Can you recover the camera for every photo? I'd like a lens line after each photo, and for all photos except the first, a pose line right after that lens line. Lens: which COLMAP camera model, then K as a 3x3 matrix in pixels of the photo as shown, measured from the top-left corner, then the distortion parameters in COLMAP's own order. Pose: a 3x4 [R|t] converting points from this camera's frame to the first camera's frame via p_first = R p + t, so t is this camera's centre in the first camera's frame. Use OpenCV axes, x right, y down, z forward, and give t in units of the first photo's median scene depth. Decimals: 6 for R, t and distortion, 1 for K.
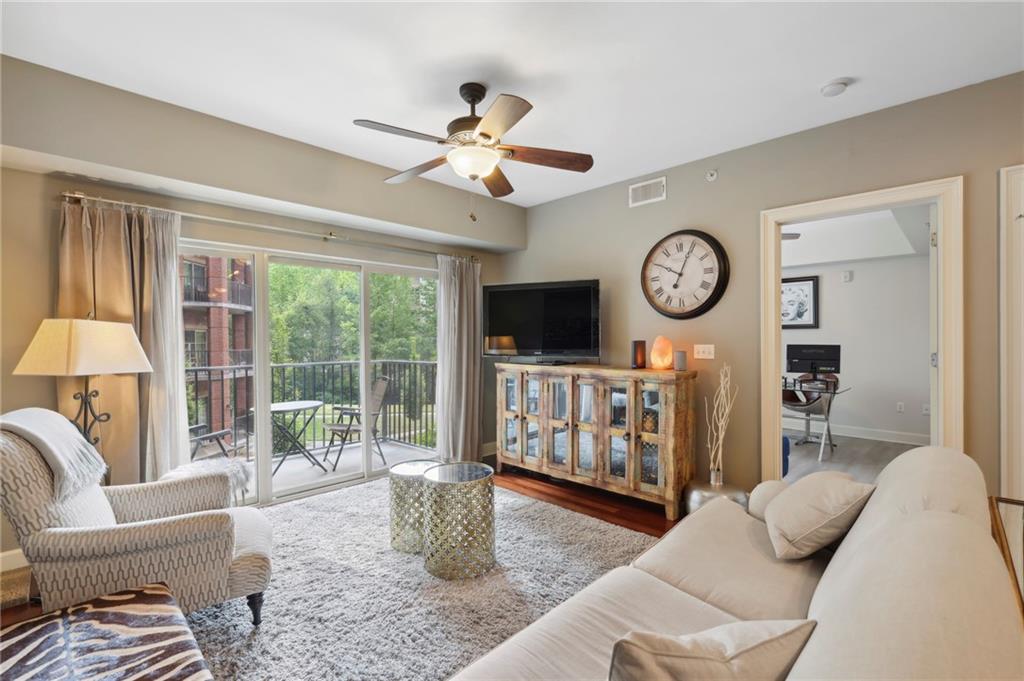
lens RADIAL K [[466.7, 0, 511.0], [0, 466.7, 342.7], [0, 0, 1]] dist [-0.004821, -0.000707]
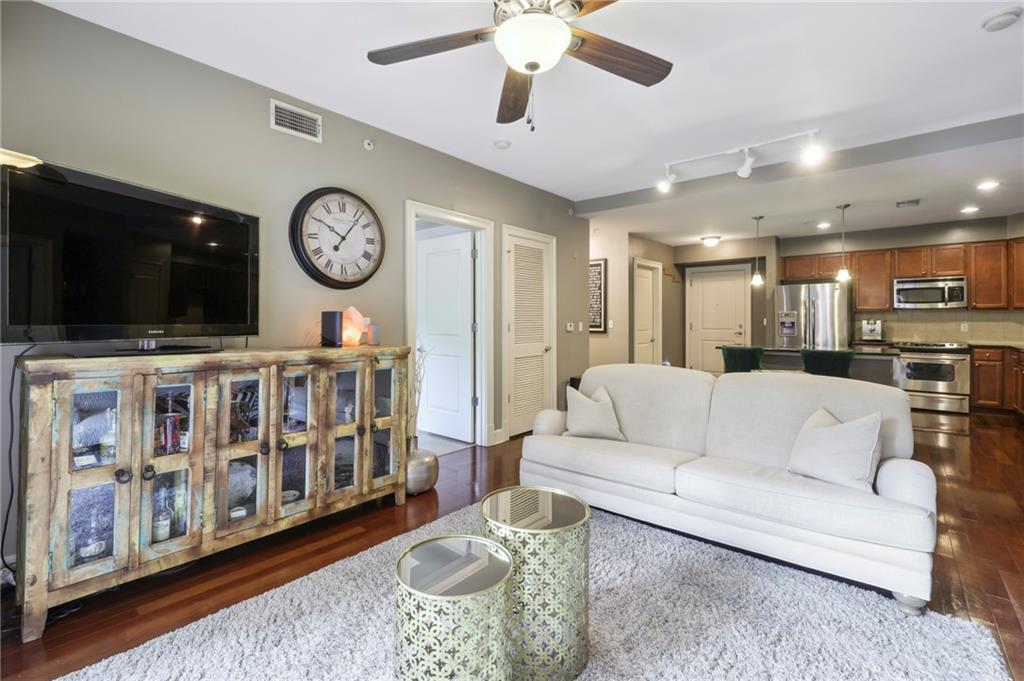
lens RADIAL K [[455.6, 0, 499.4], [0, 455.6, 319.2], [0, 0, 1]] dist [-0.000971, -0.000019]
pose [[-0.058104, 0.008934, 0.998271, -0.497796], [0.004258, 0.999953, -0.008702, 0.015794], [-0.998301, 0.003745, -0.058140, 0.729958]]
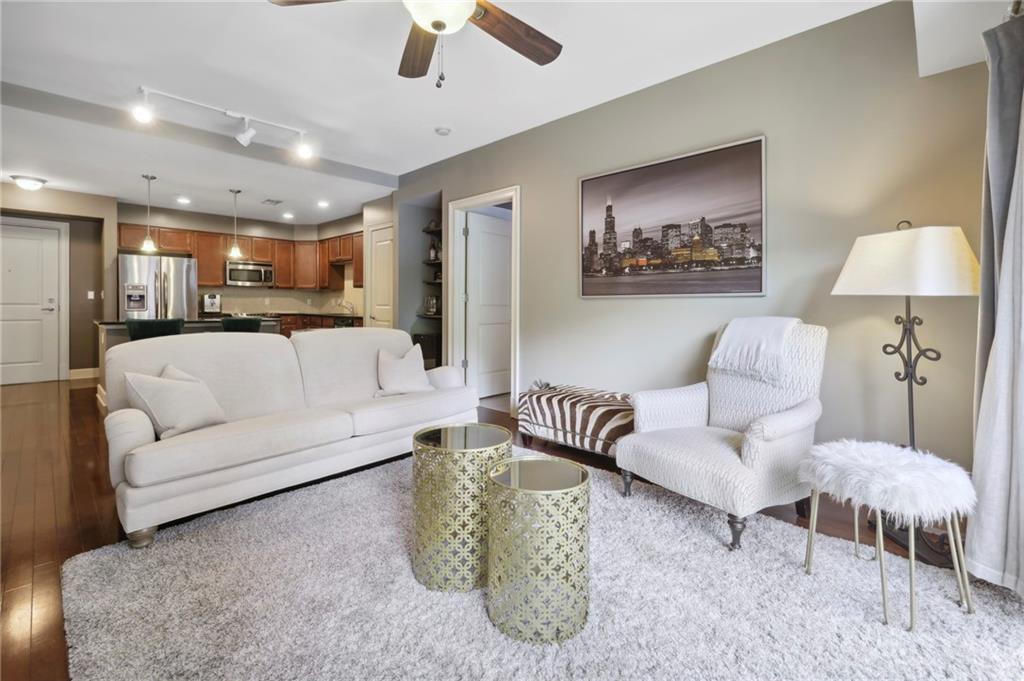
lens RADIAL K [[448.8, 0, 514.7], [0, 448.8, 307.3], [0, 0, 1]] dist [0.002173, 0.000533]
pose [[-0.999870, 0.004145, -0.015562, -0.123284], [0.003989, 0.999942, 0.009999, 0.048978], [0.015603, 0.009935, -0.999829, 1.140725]]
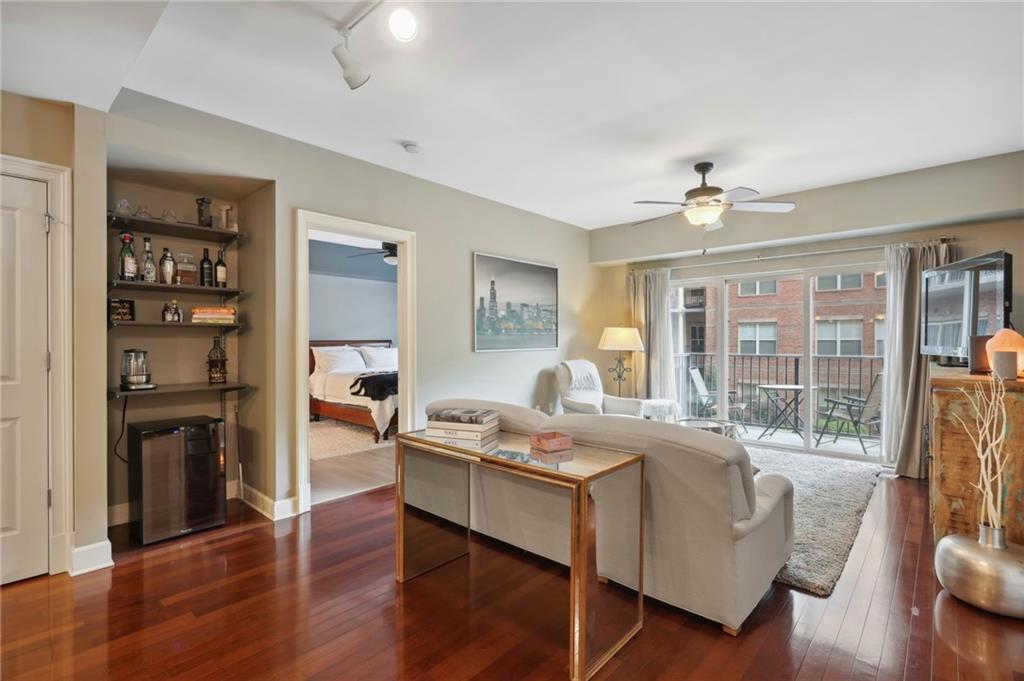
lens RADIAL K [[475.6, 0, 510.4], [0, 475.6, 342.7], [0, 0, 1]] dist [0.000641, -0.000207]
pose [[0.035093, 0.015608, -0.999262, 0.941301], [-0.004552, 0.999870, 0.015457, -0.003319], [0.999374, 0.004006, 0.035160, 0.226727]]
